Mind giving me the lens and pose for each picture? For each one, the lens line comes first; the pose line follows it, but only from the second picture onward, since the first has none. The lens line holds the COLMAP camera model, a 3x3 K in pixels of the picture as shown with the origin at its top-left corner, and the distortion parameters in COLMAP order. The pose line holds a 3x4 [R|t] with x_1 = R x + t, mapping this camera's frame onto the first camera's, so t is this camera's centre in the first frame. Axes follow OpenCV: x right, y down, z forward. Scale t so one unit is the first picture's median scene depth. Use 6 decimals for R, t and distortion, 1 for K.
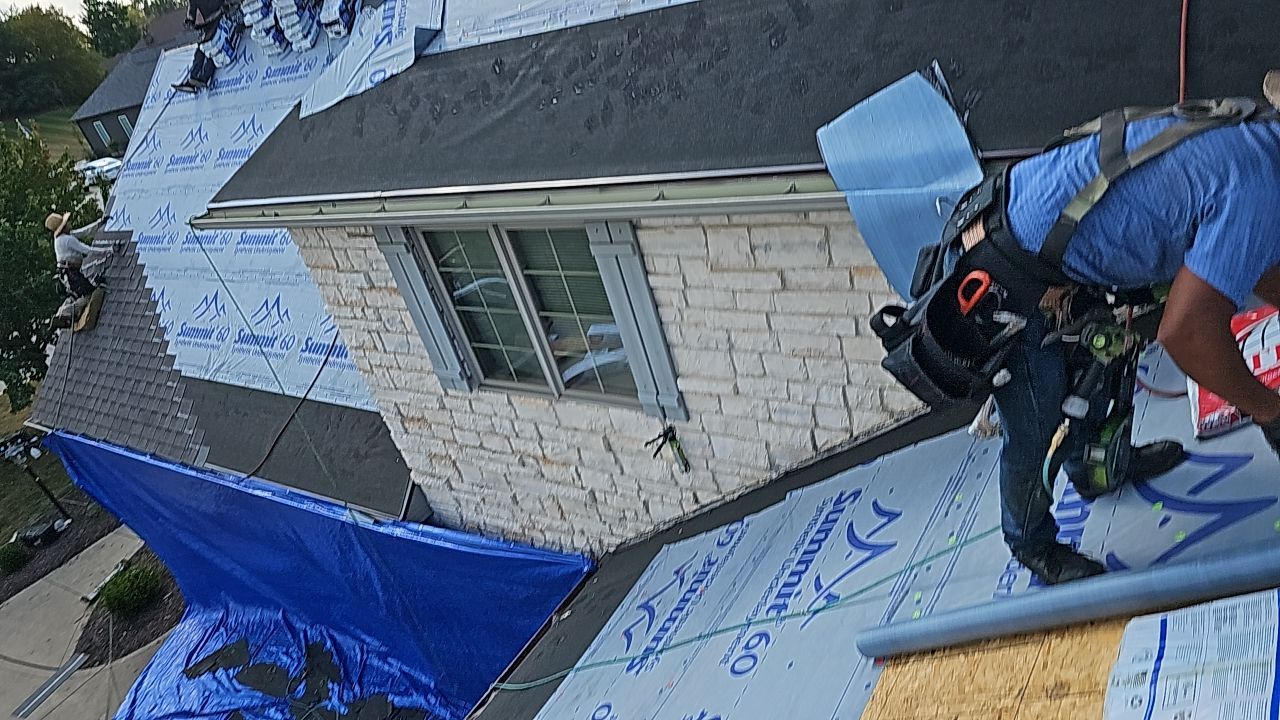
lens RADIAL K [[828.7, 0, 640.0], [0, 828.7, 360.0], [0, 0, 1]] dist [0.003682, -0.051511]
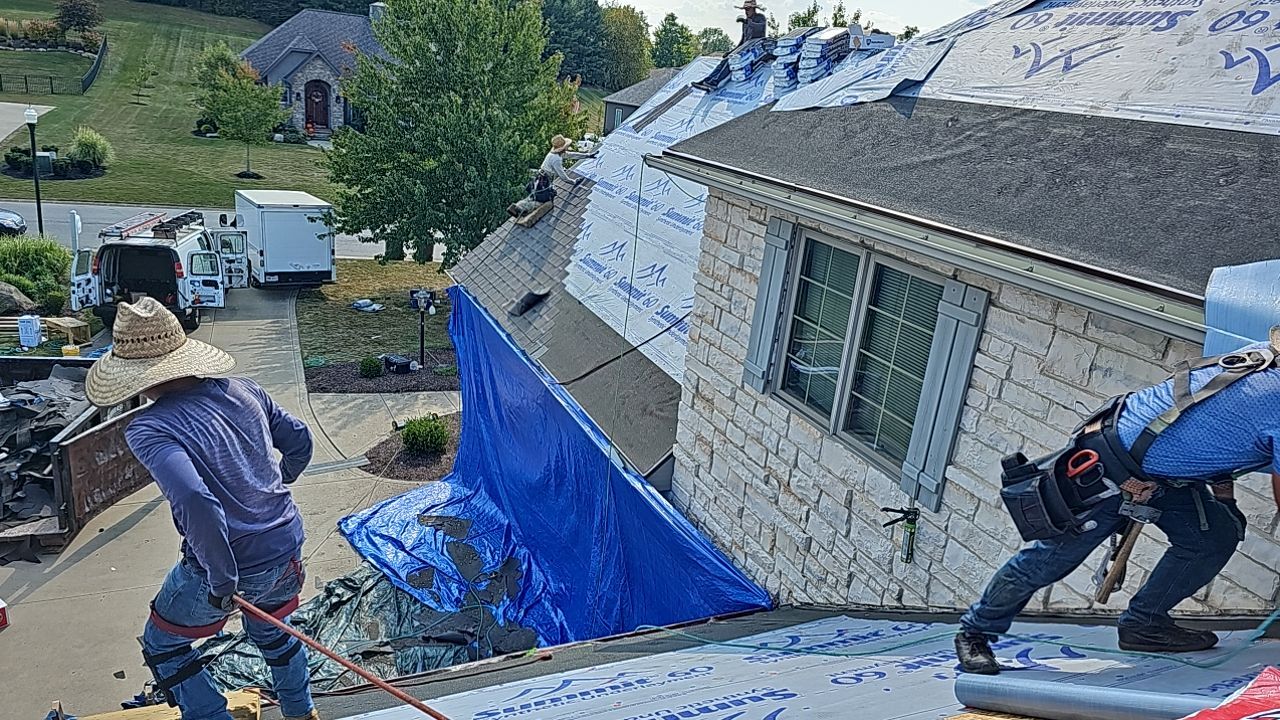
lens RADIAL K [[836.4, 0, 606.7], [0, 836.4, 356.7], [0, 0, 1]] dist [0.089563, -0.149369]
pose [[0.755995, 0.493403, -0.430146, 0.083371], [-0.551098, 0.834361, -0.011510, 0.118249], [0.353218, 0.245754, 0.902686, -0.058753]]
